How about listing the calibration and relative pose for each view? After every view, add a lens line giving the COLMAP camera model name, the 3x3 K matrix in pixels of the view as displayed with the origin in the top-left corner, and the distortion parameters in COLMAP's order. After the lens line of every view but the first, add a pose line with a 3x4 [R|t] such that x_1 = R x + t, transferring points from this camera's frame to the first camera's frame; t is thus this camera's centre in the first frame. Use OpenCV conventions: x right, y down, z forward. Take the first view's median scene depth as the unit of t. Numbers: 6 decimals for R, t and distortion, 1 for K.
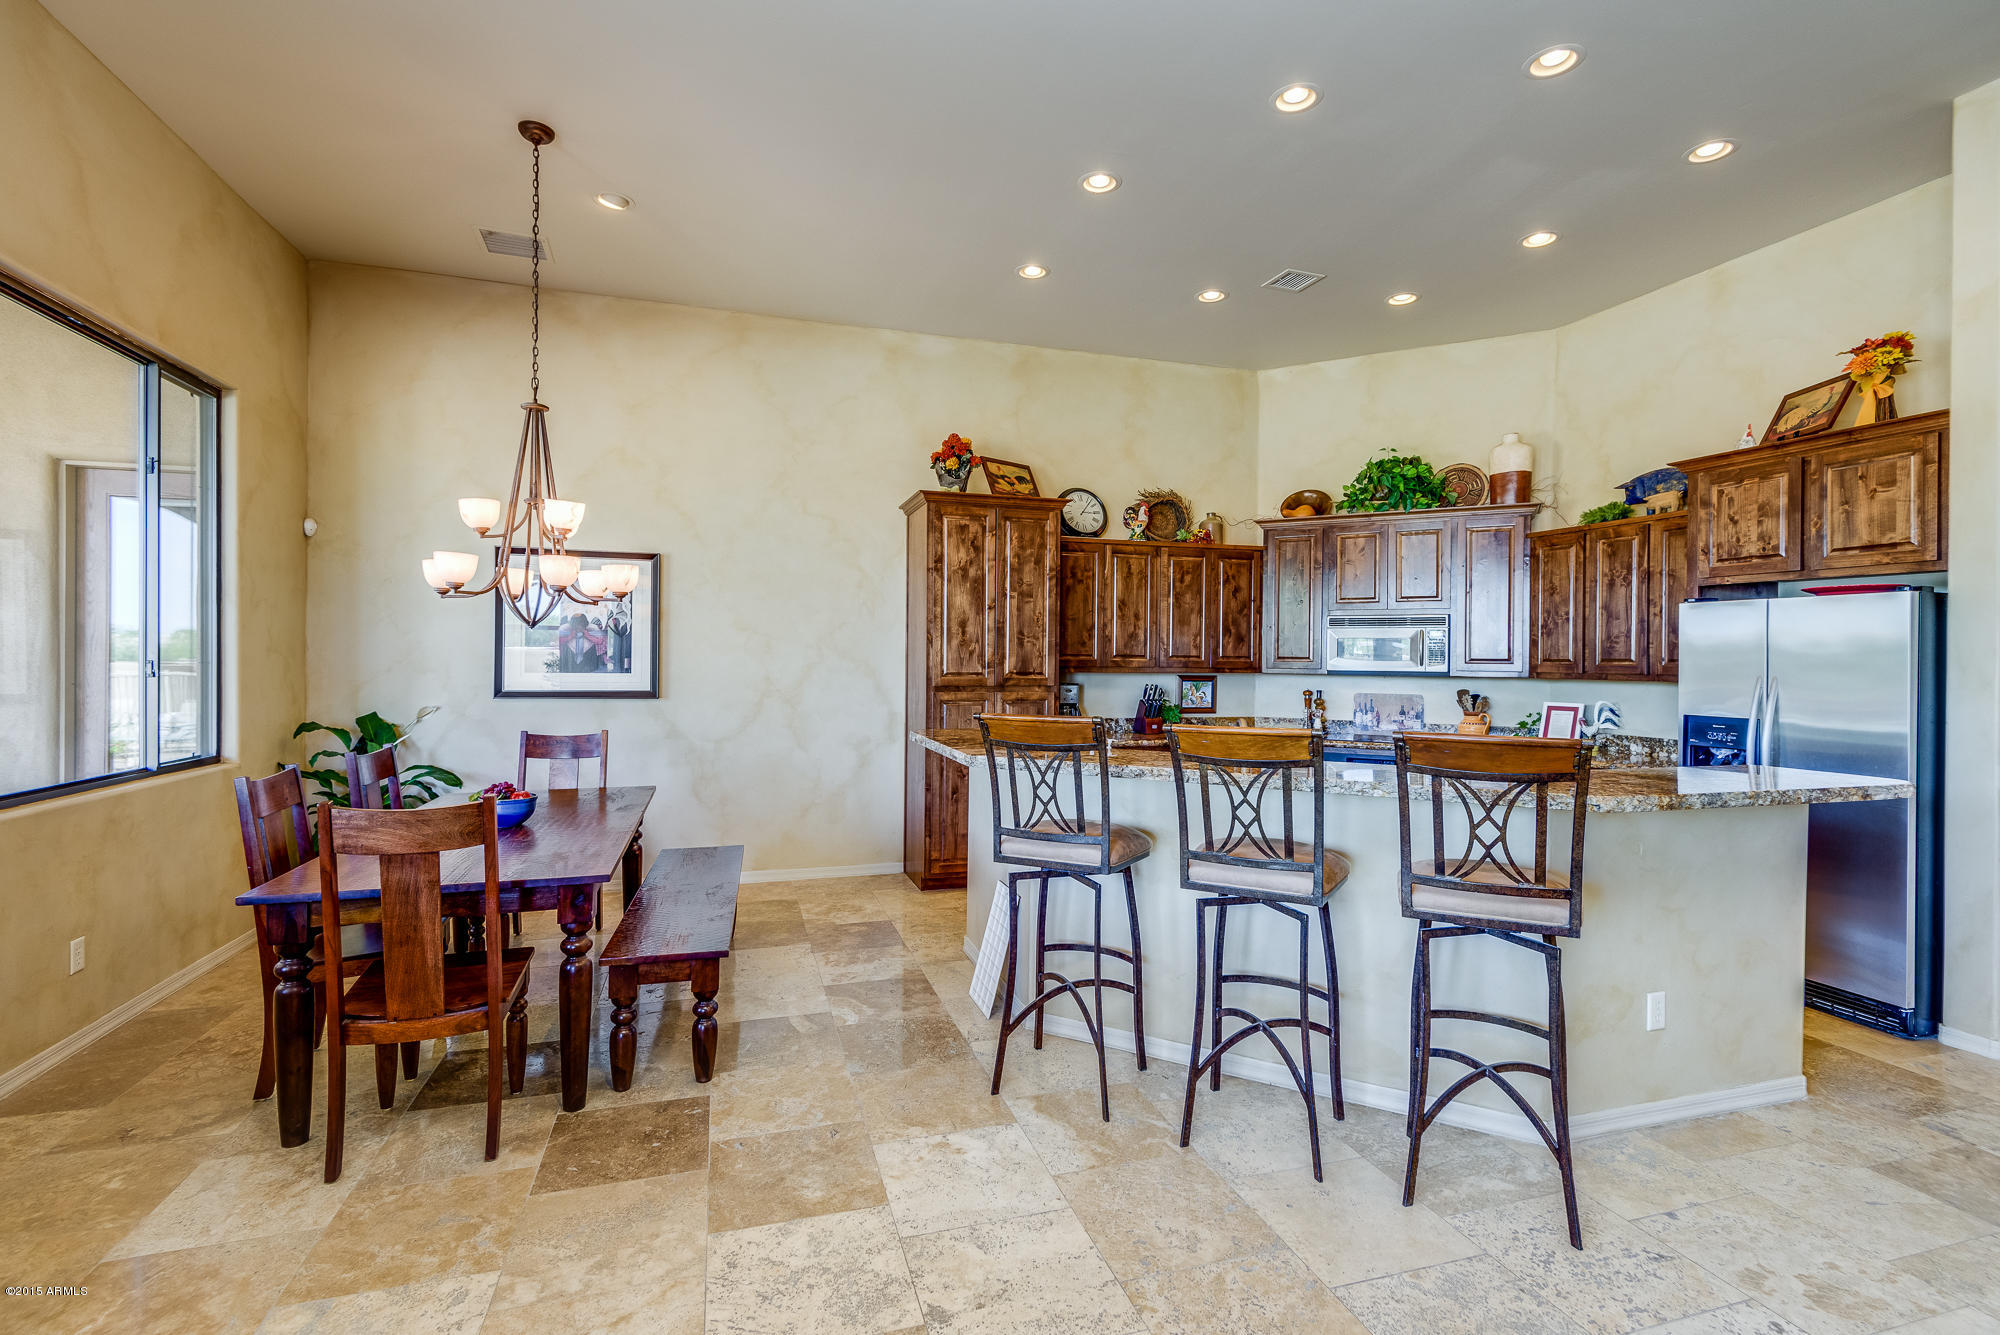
lens RADIAL K [[907.2, 0, 1000.3], [0, 907.2, 657.3], [0, 0, 1]] dist [0.006397, -0.000712]
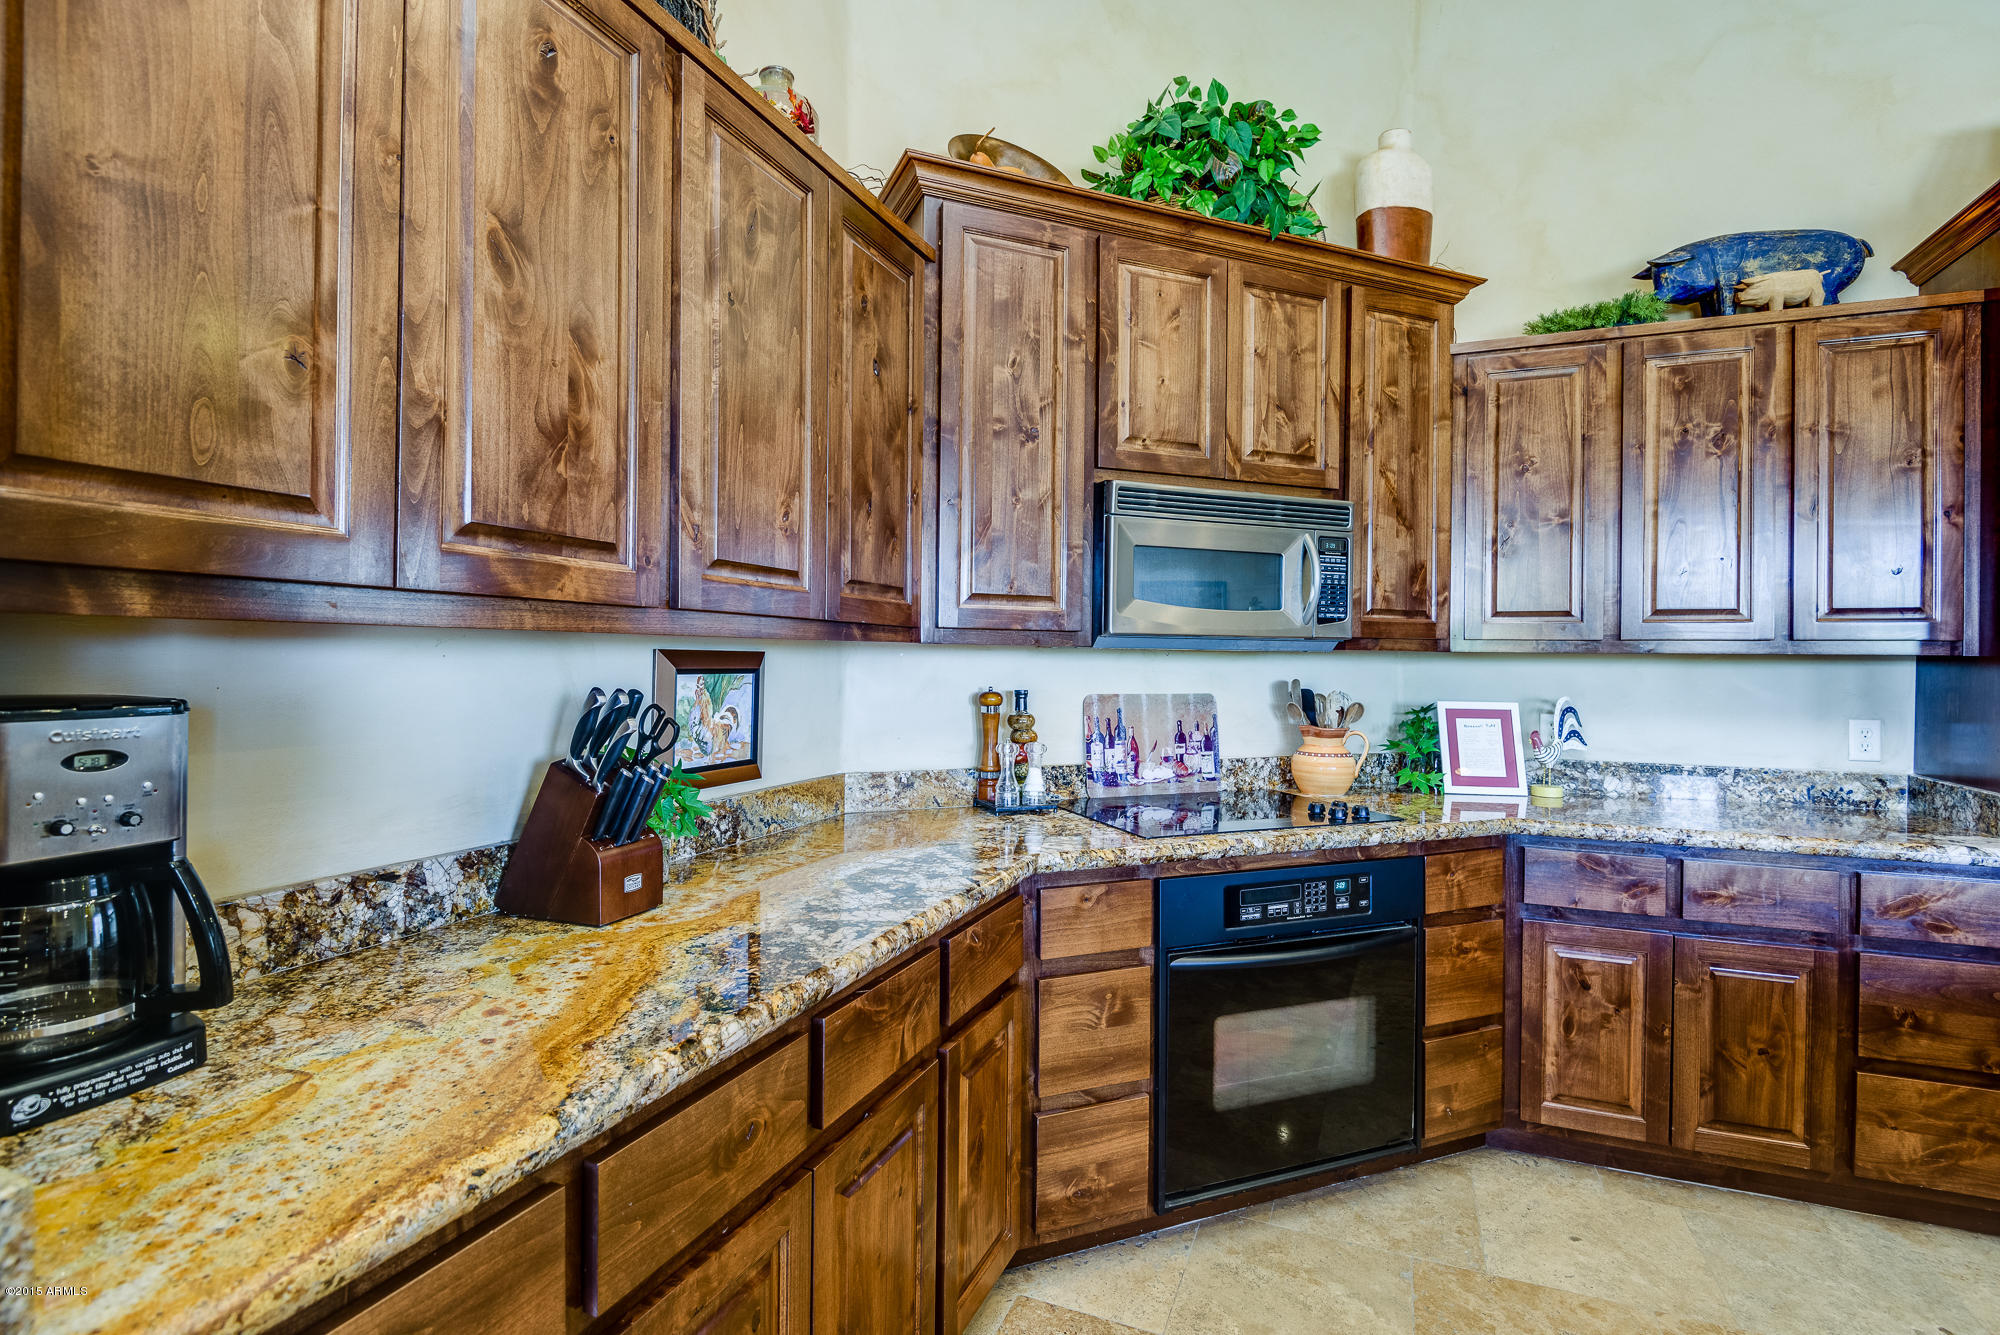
lens RADIAL K [[944.7, 0, 1015.4], [0, 944.7, 656.5], [0, 0, 1]] dist [0.030764, -0.029338]
pose [[0.637305, -0.003668, 0.770603, 0.058393], [-0.003861, 0.999961, 0.007953, 0.022181], [-0.770602, -0.008044, 0.637266, 0.870200]]
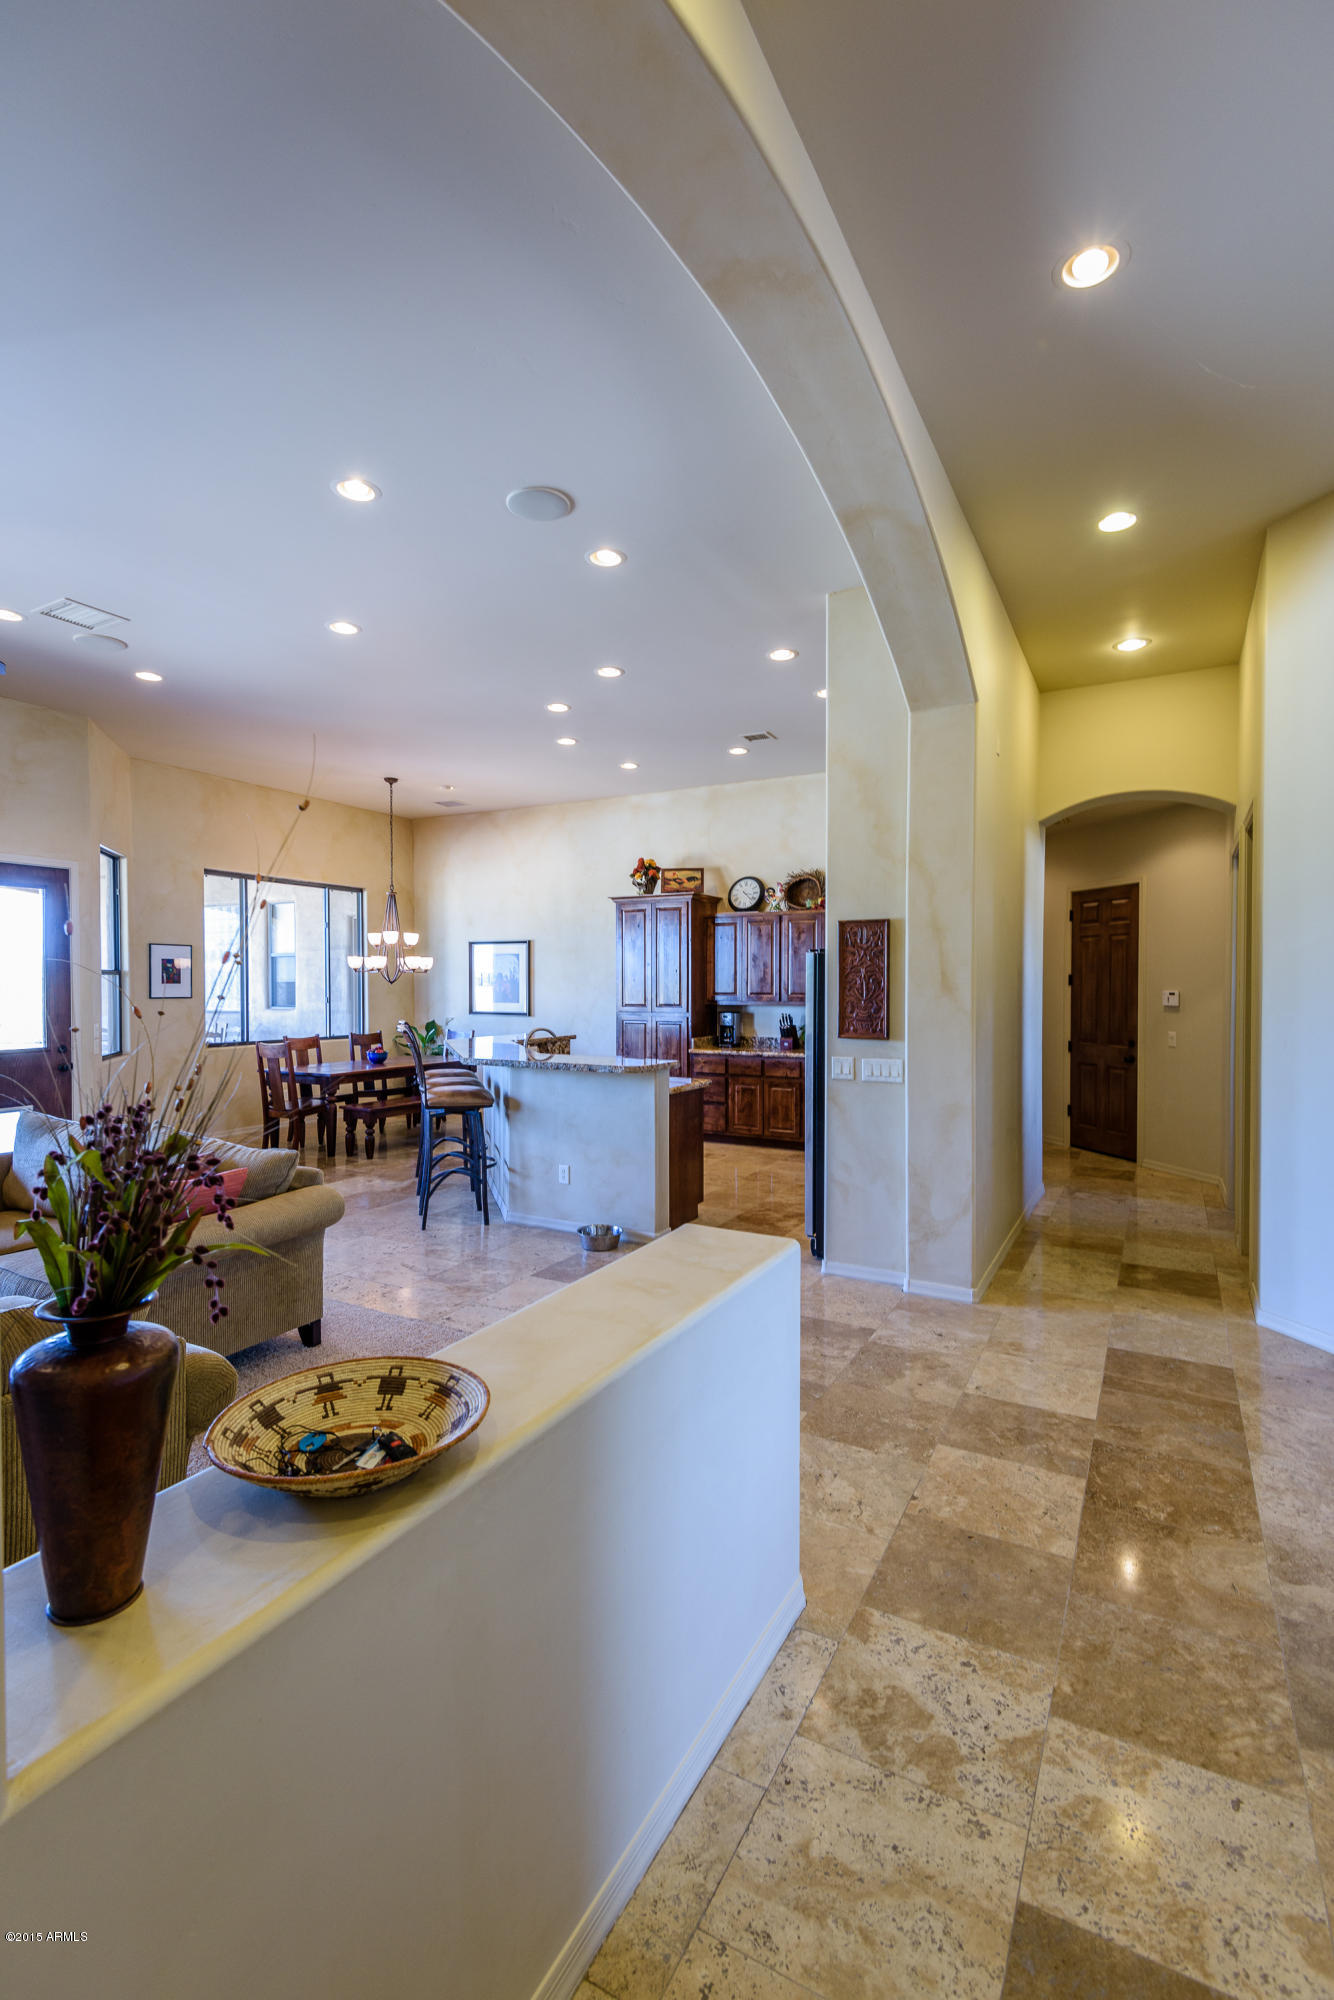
lens RADIAL K [[907.2, 0, 667.0], [0, 907.2, 1000.0], [0, 0, 1]] dist [0.006397, -0.000712]
pose [[0.693879, 0.003861, -0.720081, 1.159058], [0.005795, 0.999923, 0.010945, -0.007441], [0.720069, -0.011767, 0.693803, -0.106529]]
